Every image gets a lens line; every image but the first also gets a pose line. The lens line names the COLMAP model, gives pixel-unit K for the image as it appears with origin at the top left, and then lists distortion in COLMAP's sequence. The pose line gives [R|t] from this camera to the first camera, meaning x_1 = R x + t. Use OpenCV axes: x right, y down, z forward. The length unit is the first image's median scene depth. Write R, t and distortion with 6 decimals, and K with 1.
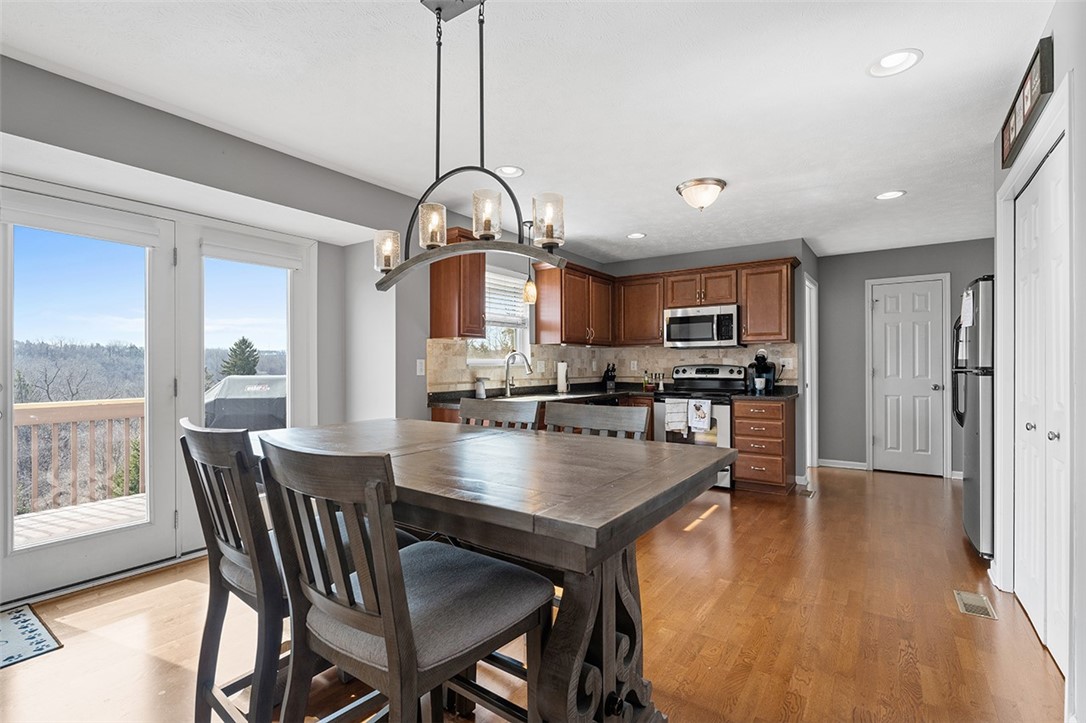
lens RADIAL K [[496.1, 0, 546.1], [0, 496.1, 370.0], [0, 0, 1]] dist [-0.000857, 0.000633]
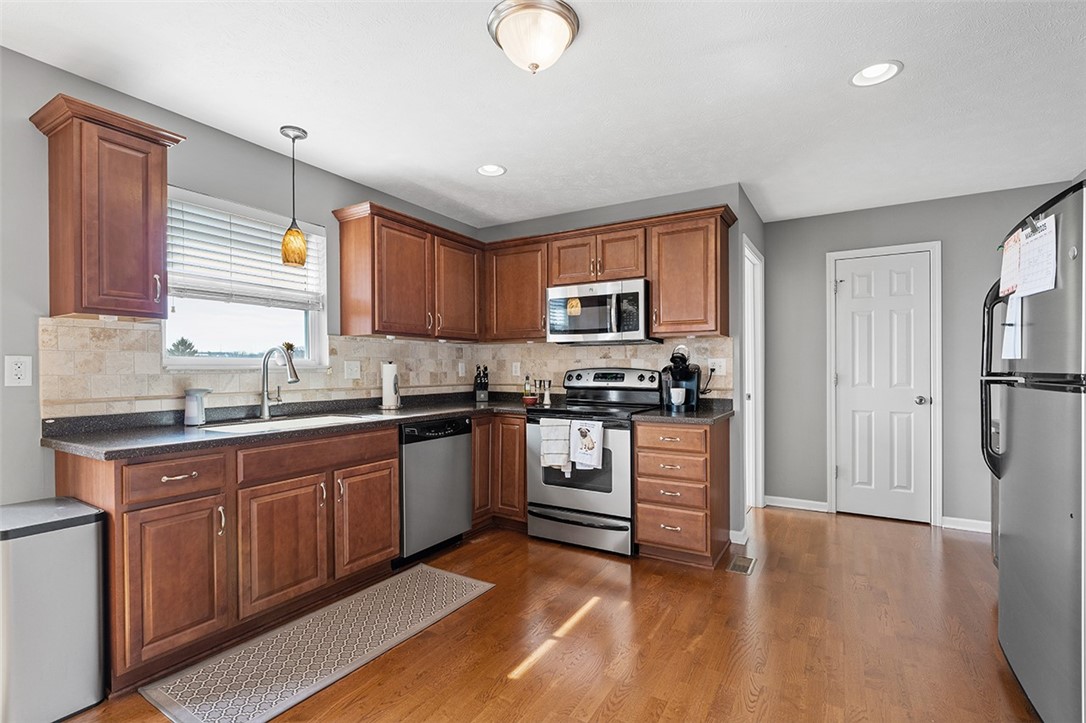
lens RADIAL K [[496.1, 0, 542.2], [0, 496.1, 371.6], [0, 0, 1]] dist [-0.000857, 0.000633]
pose [[0.997897, 0.002474, 0.064777, 0.200621], [-0.002269, 0.999992, -0.003235, -0.003350], [-0.064784, 0.003081, 0.997895, 0.334007]]
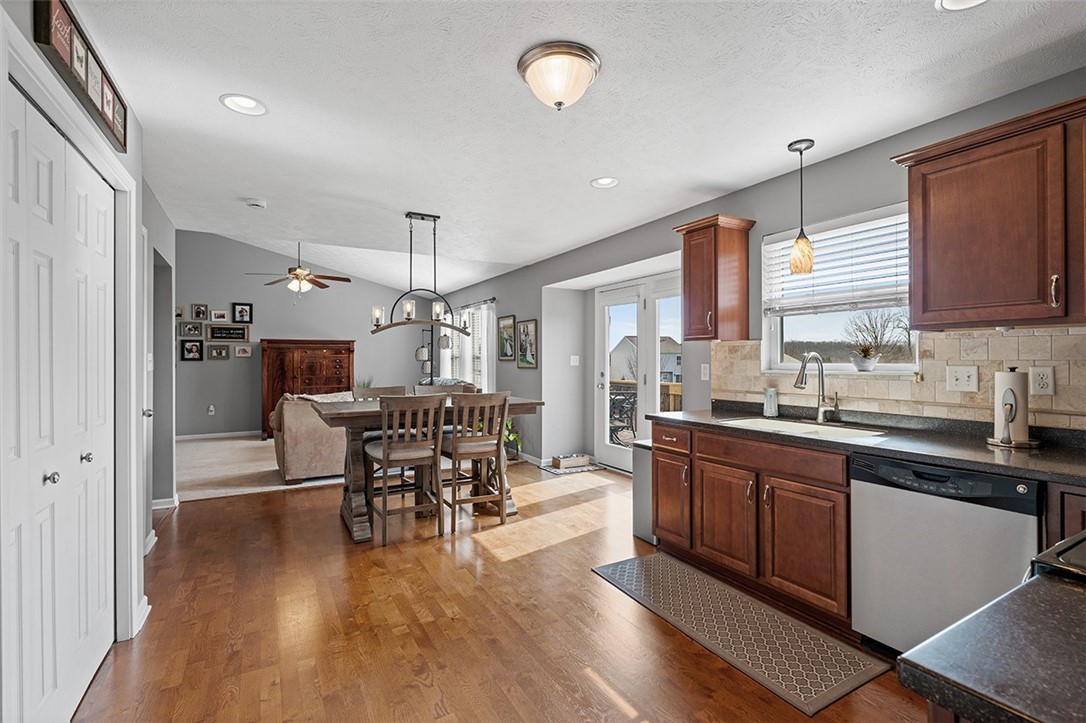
lens RADIAL K [[496.1, 0, 543.0], [0, 496.1, 357.9], [0, 0, 1]] dist [-0.000857, 0.000633]
pose [[-0.433855, 0.000244, -0.900983, 0.585686], [-0.005669, 0.999979, 0.003001, -0.026039], [0.900965, 0.006410, -0.433845, 0.859708]]
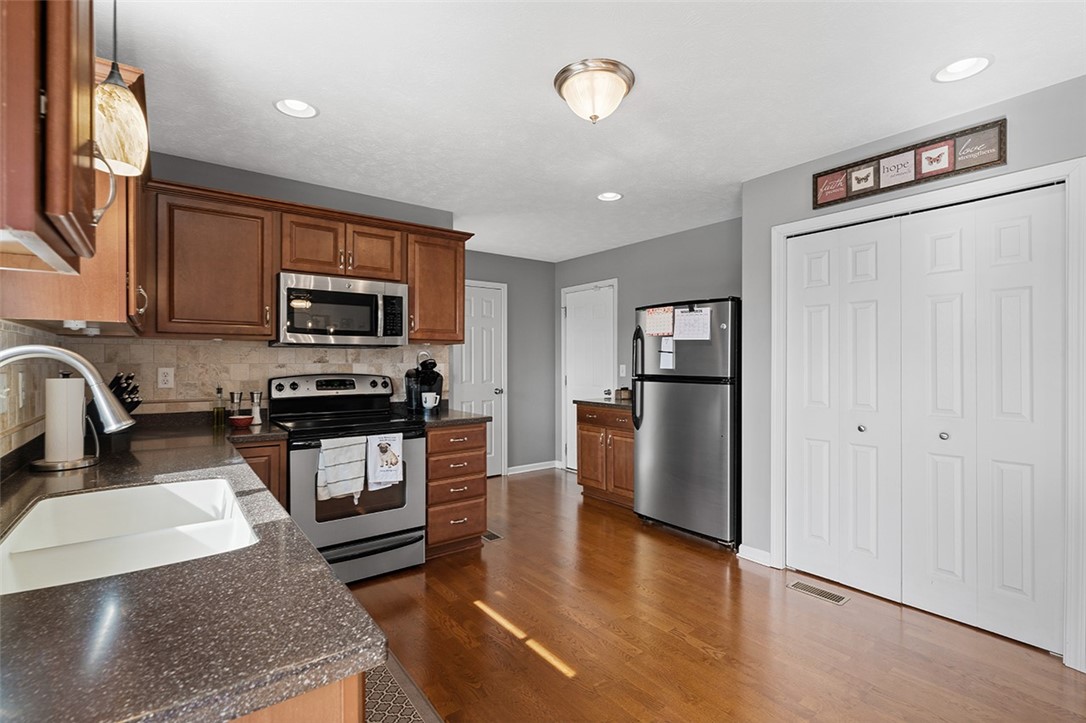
lens RADIAL K [[496.1, 0, 538.3], [0, 496.1, 363.3], [0, 0, 1]] dist [-0.000857, 0.000633]
pose [[0.315598, -0.000824, 0.948893, -0.191016], [0.008161, 0.999965, -0.001846, -0.022497], [-0.948858, 0.008327, 0.315594, 0.614840]]
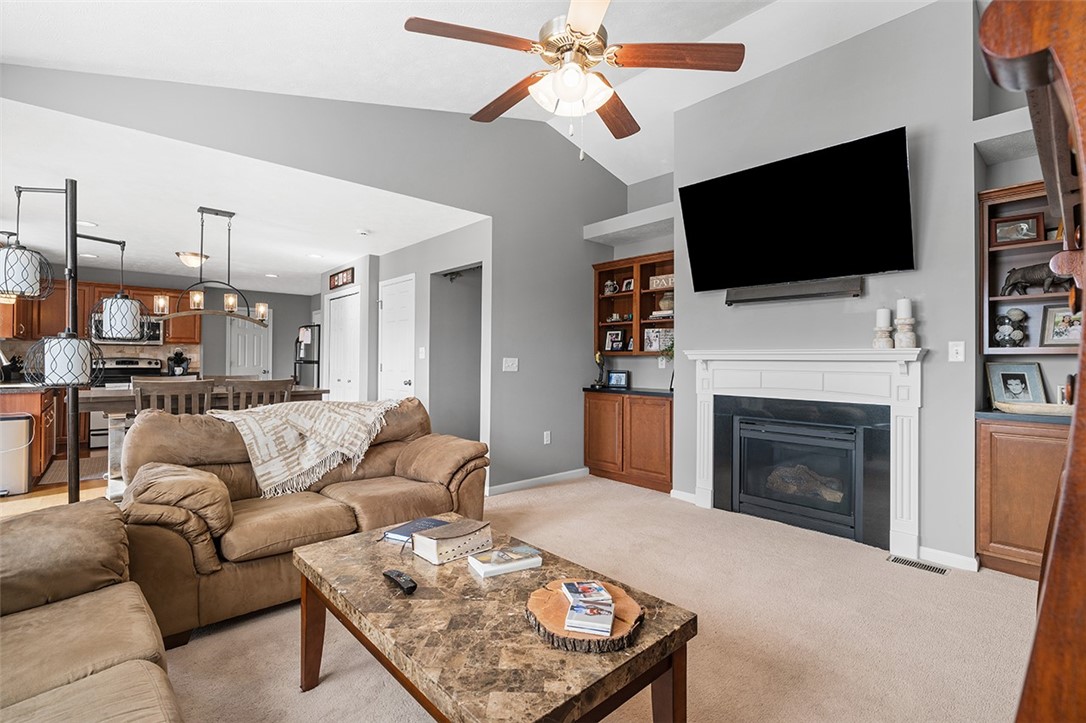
lens RADIAL K [[496.1, 0, 541.3], [0, 496.1, 360.6], [0, 0, 1]] dist [-0.000857, 0.000633]
pose [[0.236153, 0.004648, 0.971705, -0.750465], [0.002317, 0.999983, -0.005346, 0.006541], [-0.971713, 0.003514, 0.236139, -0.409304]]
